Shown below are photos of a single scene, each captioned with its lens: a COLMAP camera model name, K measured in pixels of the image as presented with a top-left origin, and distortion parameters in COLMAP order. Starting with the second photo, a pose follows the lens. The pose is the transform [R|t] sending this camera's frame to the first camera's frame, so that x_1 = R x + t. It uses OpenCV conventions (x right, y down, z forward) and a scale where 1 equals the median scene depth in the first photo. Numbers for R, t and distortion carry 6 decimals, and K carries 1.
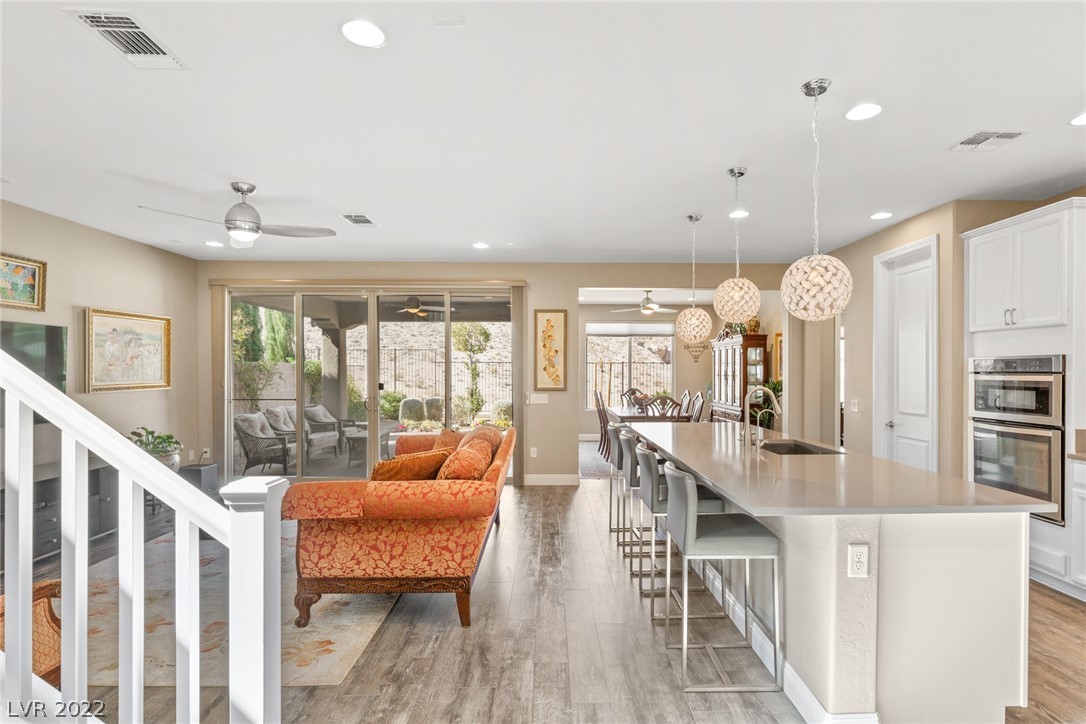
lens RADIAL K [[548.7, 0, 558.3], [0, 548.7, 372.0], [0, 0, 1]] dist [-0.013652, 0.003863]
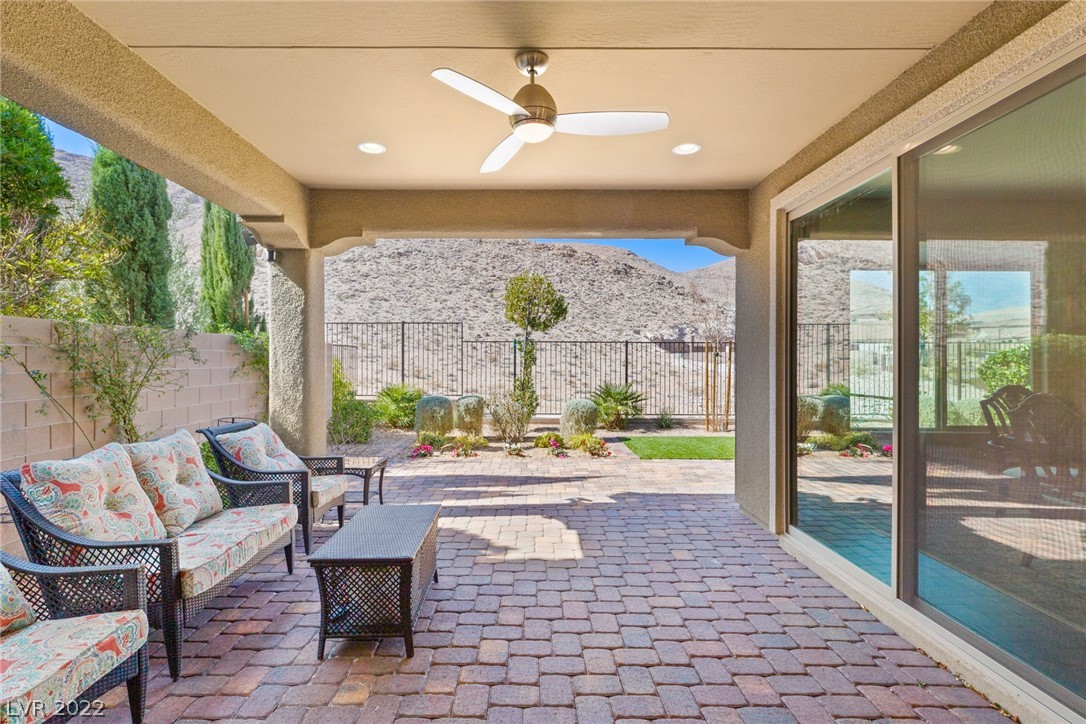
lens RADIAL K [[520.3, 0, 526.1], [0, 520.3, 364.3], [0, 0, 1]] dist [-0.008540, 0.000804]
pose [[0.999777, 0.002747, -0.020942, -0.348171], [-0.002645, 0.999984, 0.004915, 0.018396], [0.020955, -0.004859, 0.999769, 0.946991]]
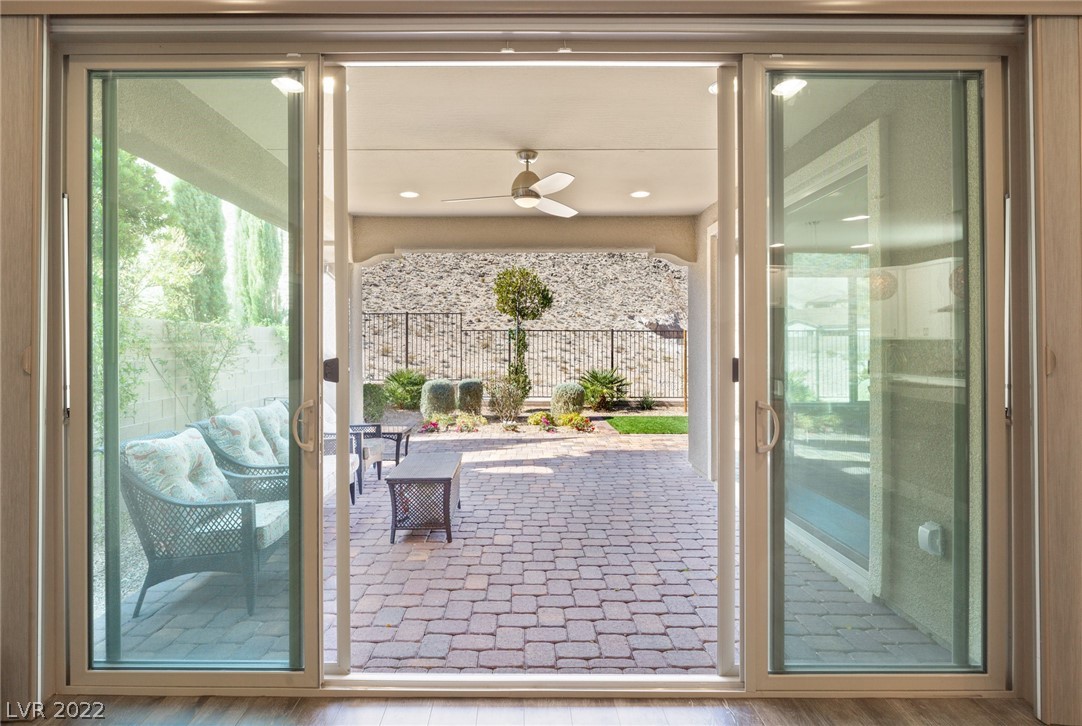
lens RADIAL K [[540.0, 0, 511.3], [0, 540.0, 348.4], [0, 0, 1]] dist [0.000622, 0.000002]
pose [[0.999448, 0.000539, -0.033230, -0.349910], [-0.000484, 0.999999, 0.001655, 0.013183], [0.033231, -0.001638, 0.999446, 0.723177]]
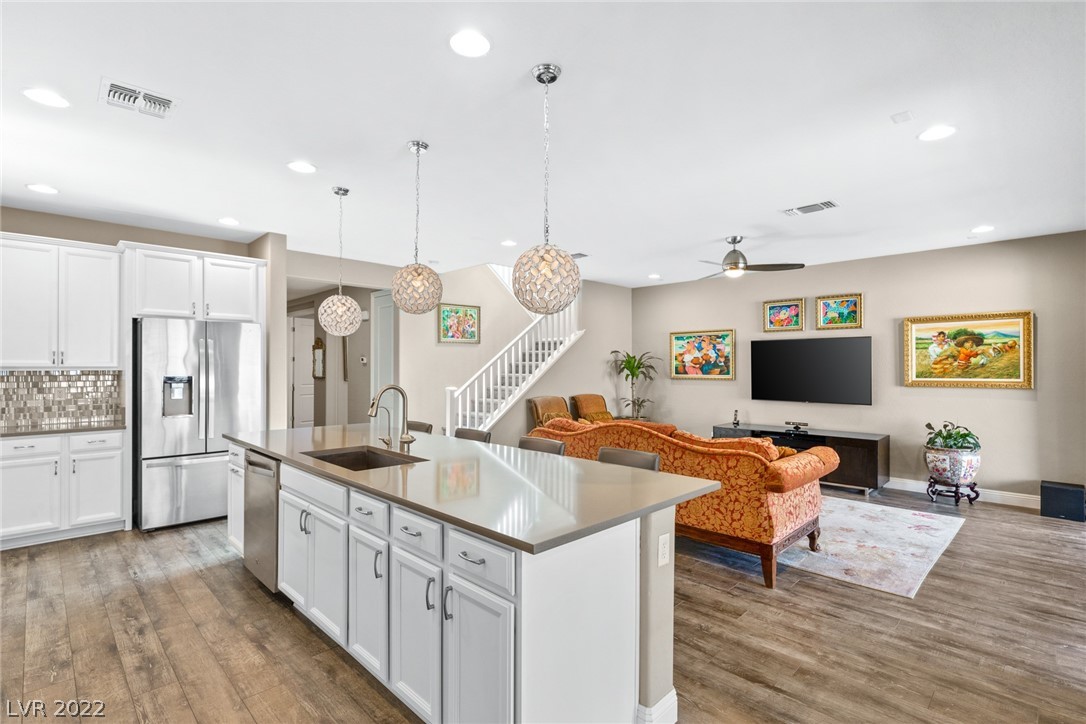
lens RADIAL K [[520.3, 0, 545.9], [0, 520.3, 365.4], [0, 0, 1]] dist [-0.008540, 0.000804]
pose [[-0.719946, -0.006064, -0.694004, 0.424009], [-0.006497, 0.999977, -0.001998, -0.001708], [0.694000, 0.003070, -0.719969, 0.972368]]
